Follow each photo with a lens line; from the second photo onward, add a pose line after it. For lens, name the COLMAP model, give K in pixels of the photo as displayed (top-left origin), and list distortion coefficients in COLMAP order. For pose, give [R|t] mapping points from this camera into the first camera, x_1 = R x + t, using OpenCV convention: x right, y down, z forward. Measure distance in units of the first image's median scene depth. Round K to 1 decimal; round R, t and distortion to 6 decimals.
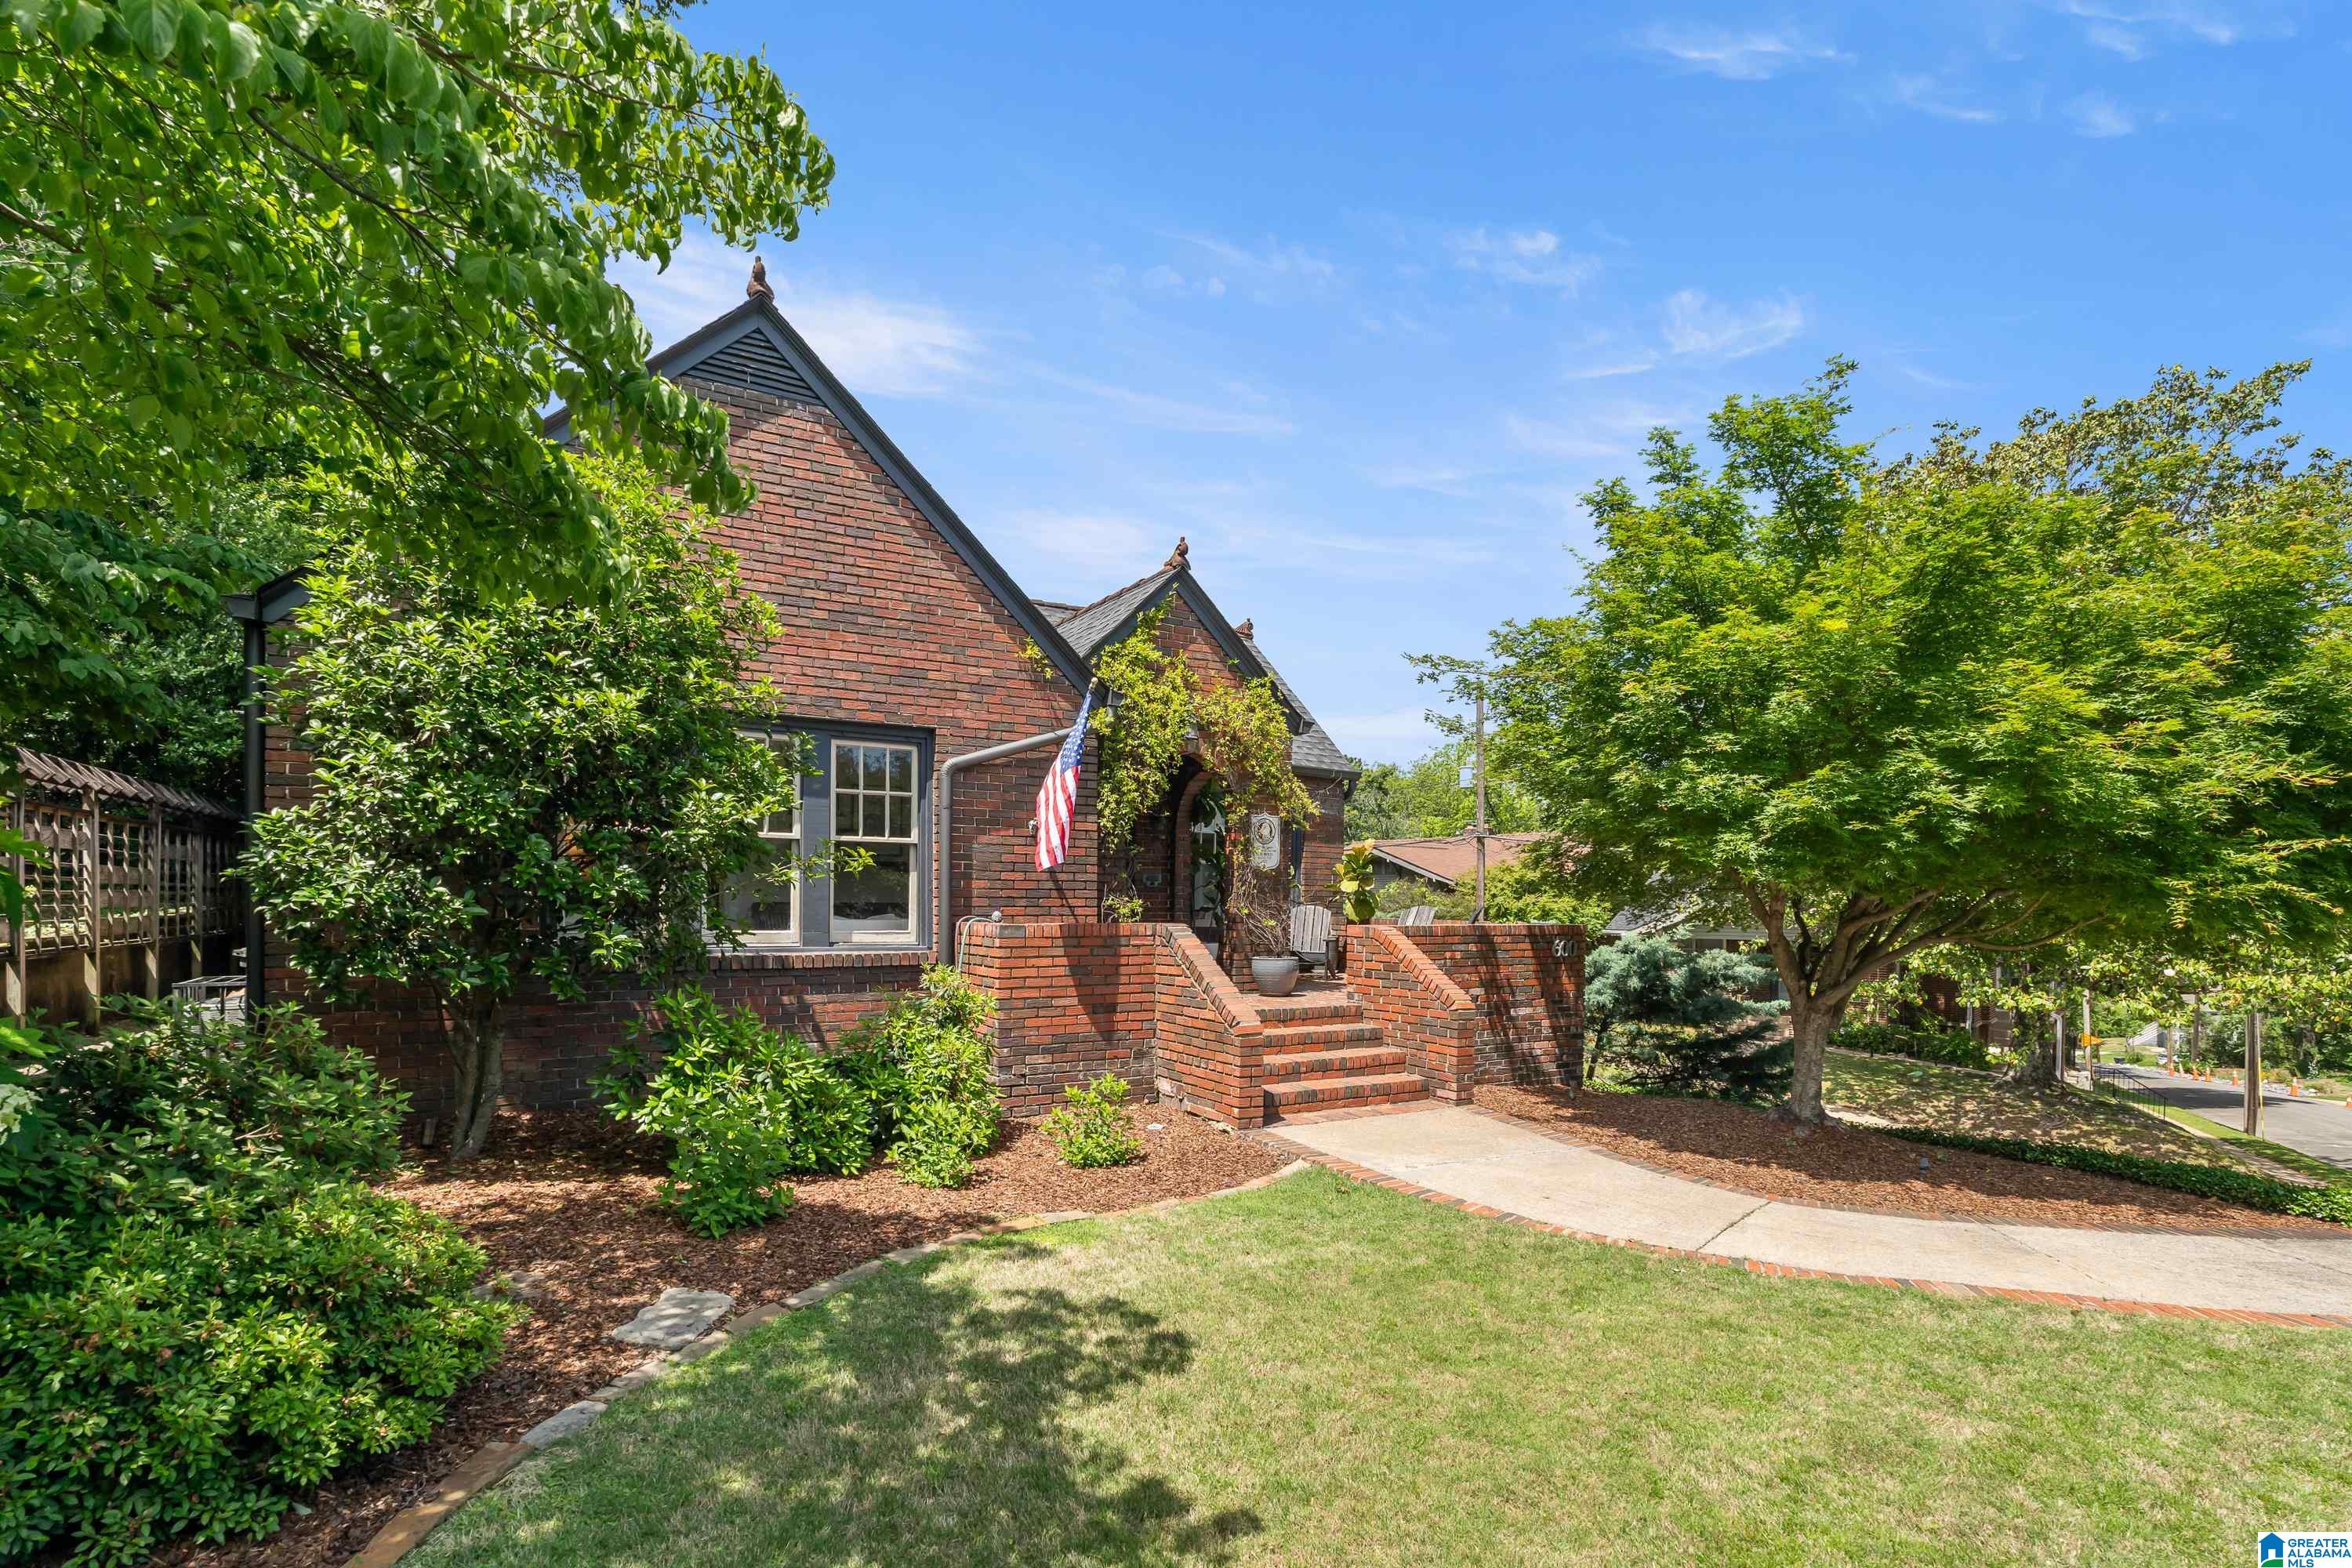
lens RADIAL K [[1098.8, 0, 1178.2], [0, 1098.8, 898.5], [0, 0, 1]] dist [-0.003899, -0.000235]
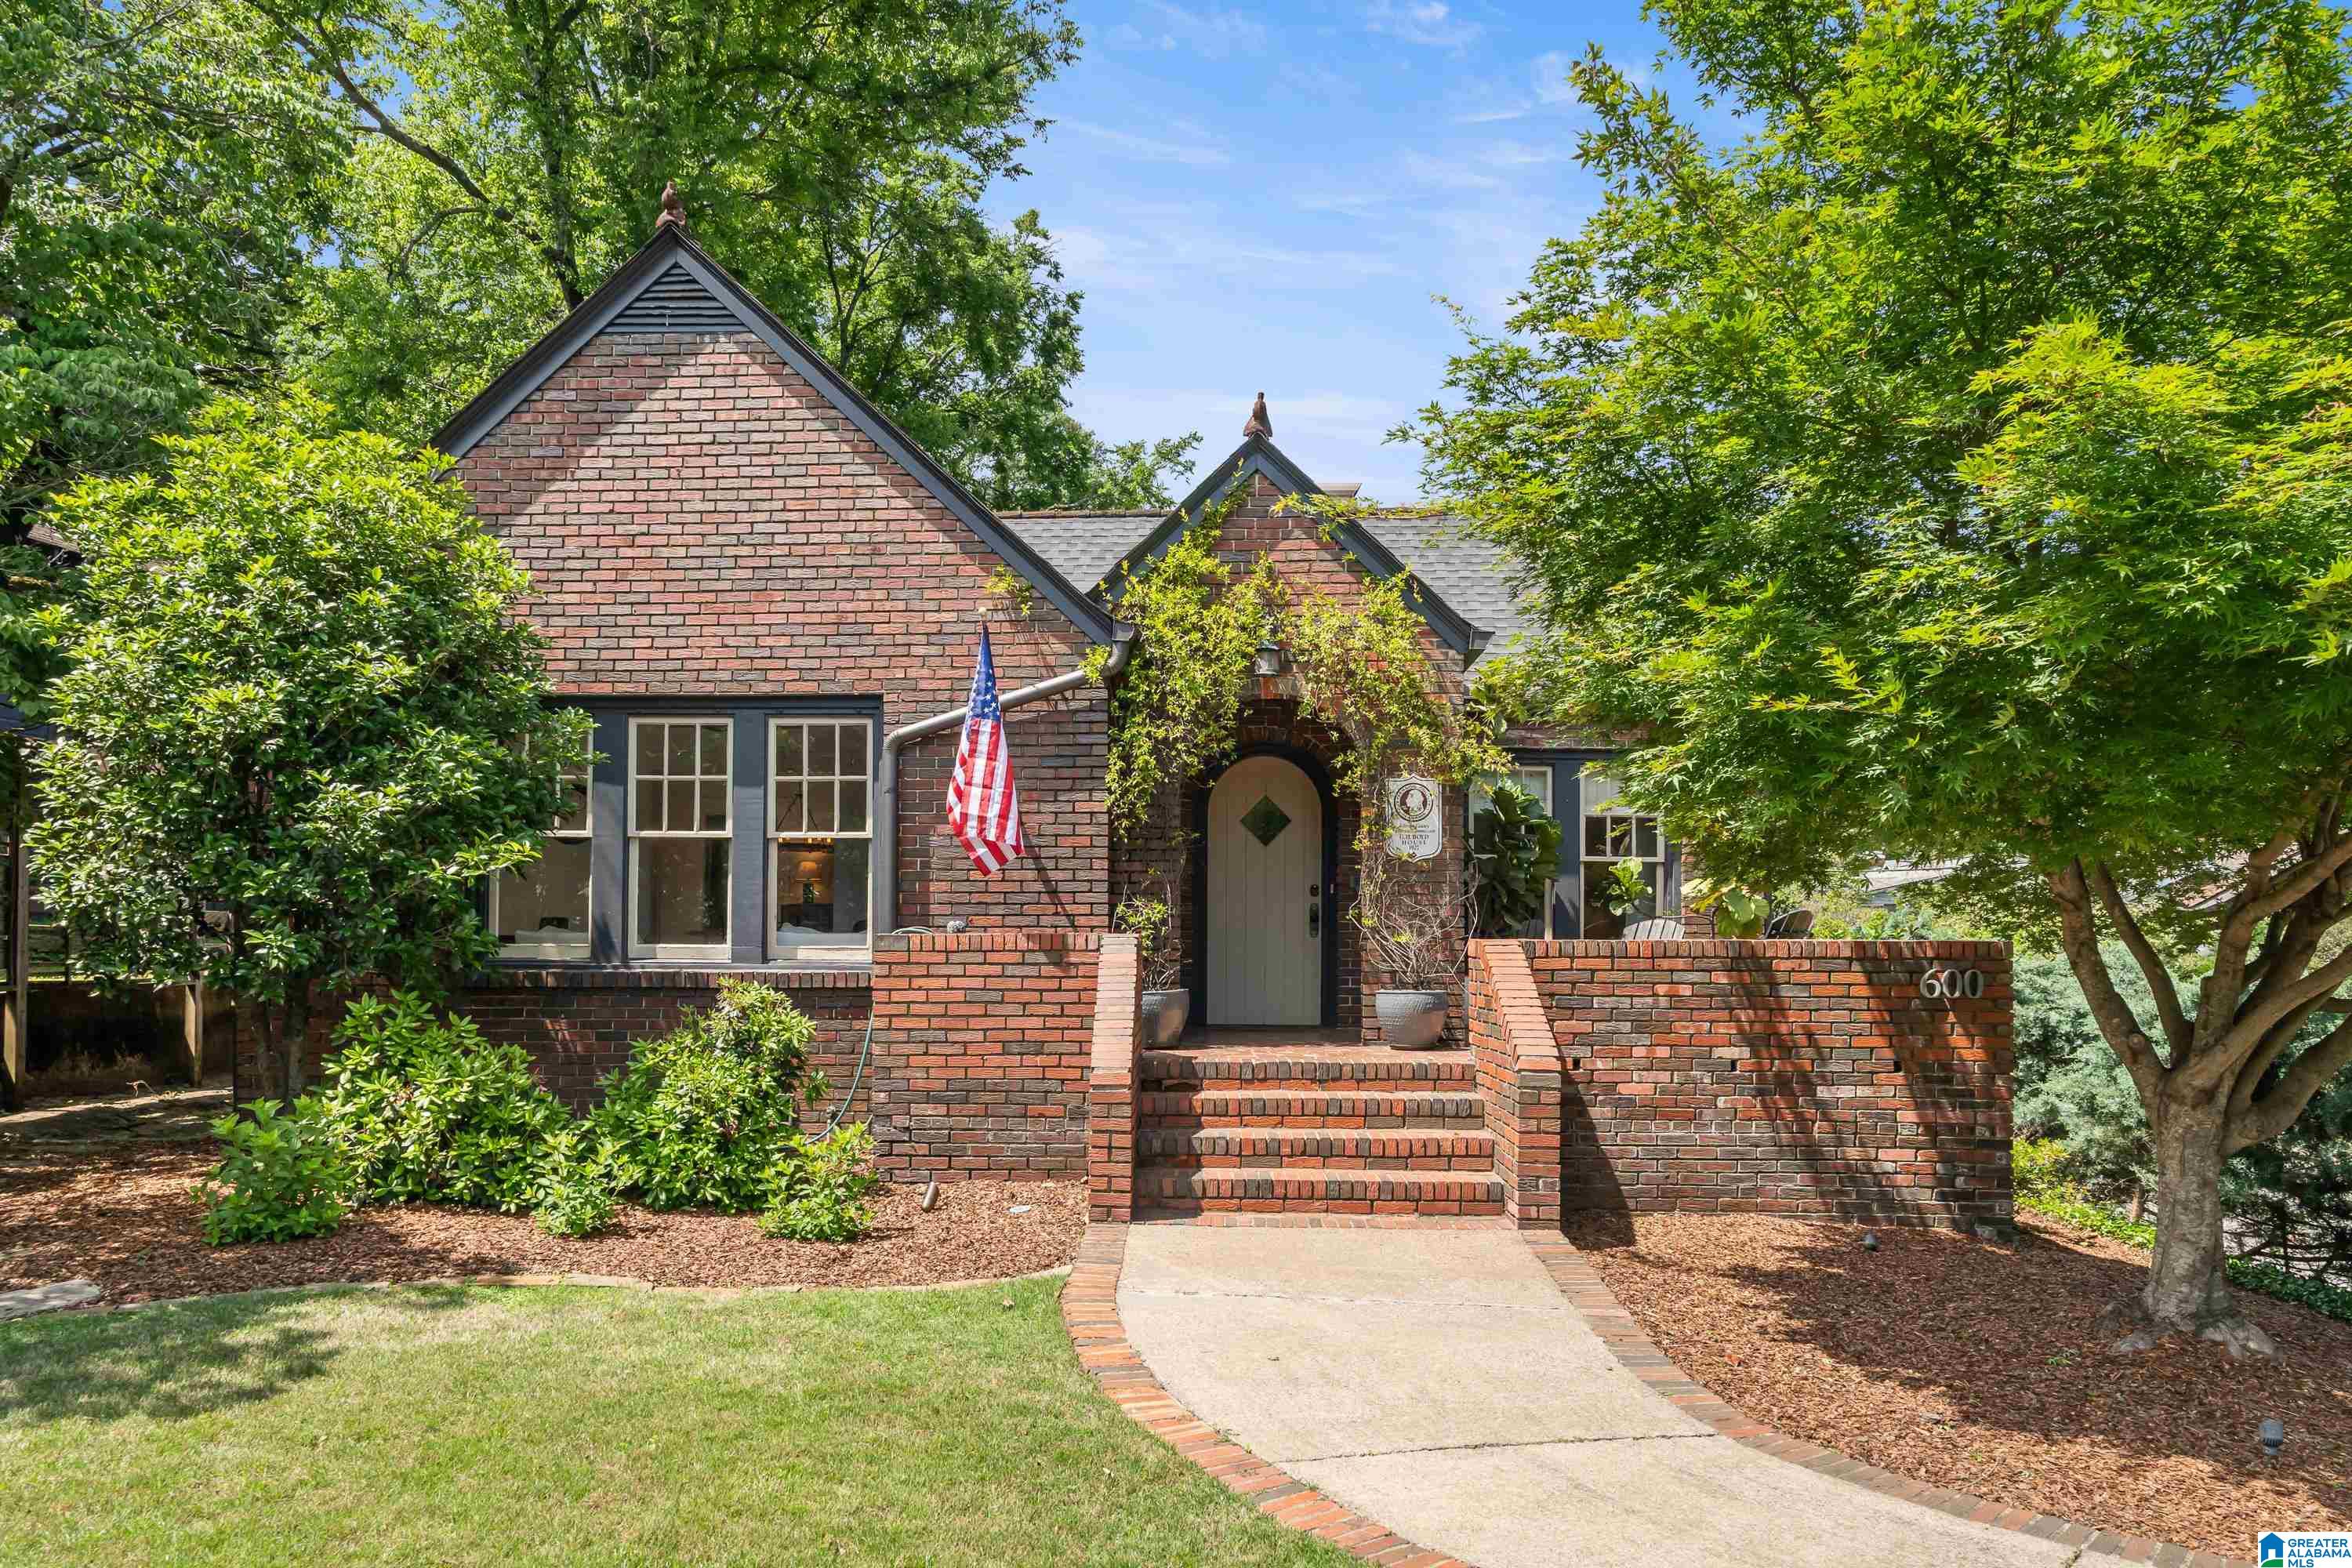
lens RADIAL K [[1523.9, 0, 1177.0], [0, 1523.9, 887.0], [0, 0, 1]] dist [0.002376, -0.002611]
pose [[0.844098, -0.025157, -0.535598, 0.563705], [0.006444, 0.999303, -0.036780, 0.029255], [0.536150, 0.027595, 0.843672, 0.179850]]
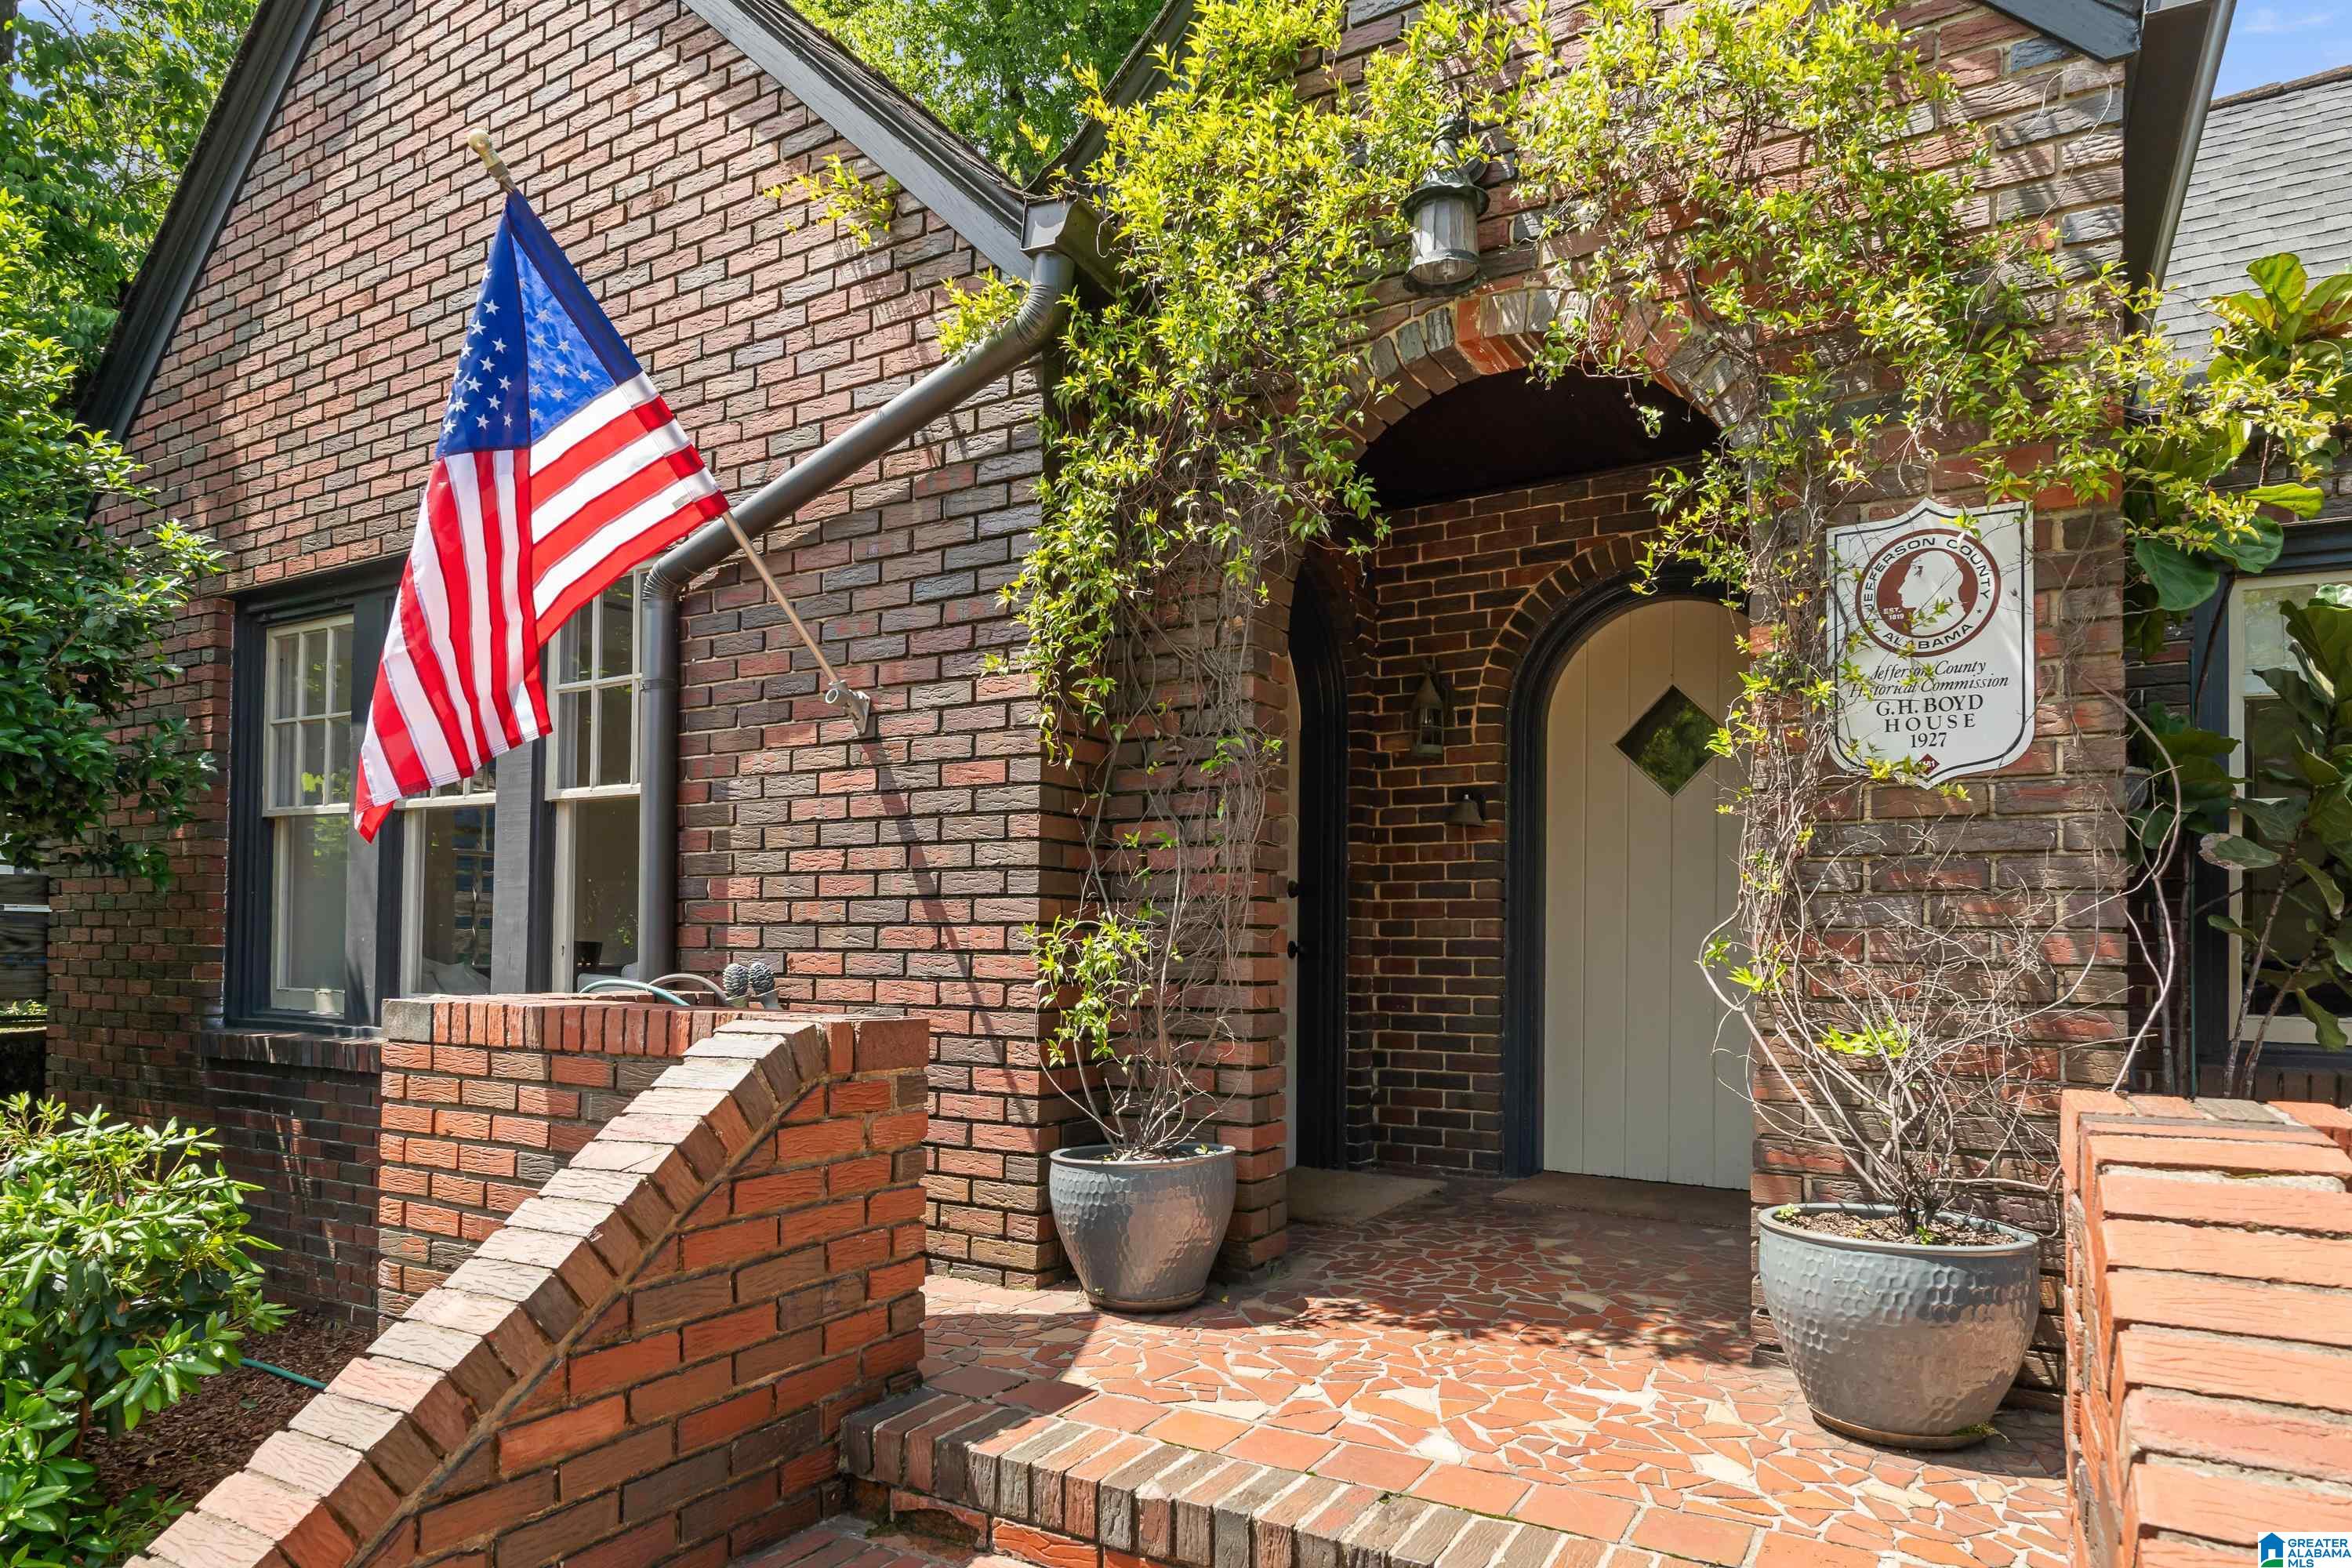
lens RADIAL K [[1372.9, 0, 1173.7], [0, 1372.9, 904.7], [0, 0, 1]] dist [0.001414, 0.001228]
pose [[0.476077, -0.029108, -0.878922, 0.293750], [-0.003428, 0.999383, -0.034954, 0.008226], [0.879397, 0.019654, 0.475684, 0.943160]]
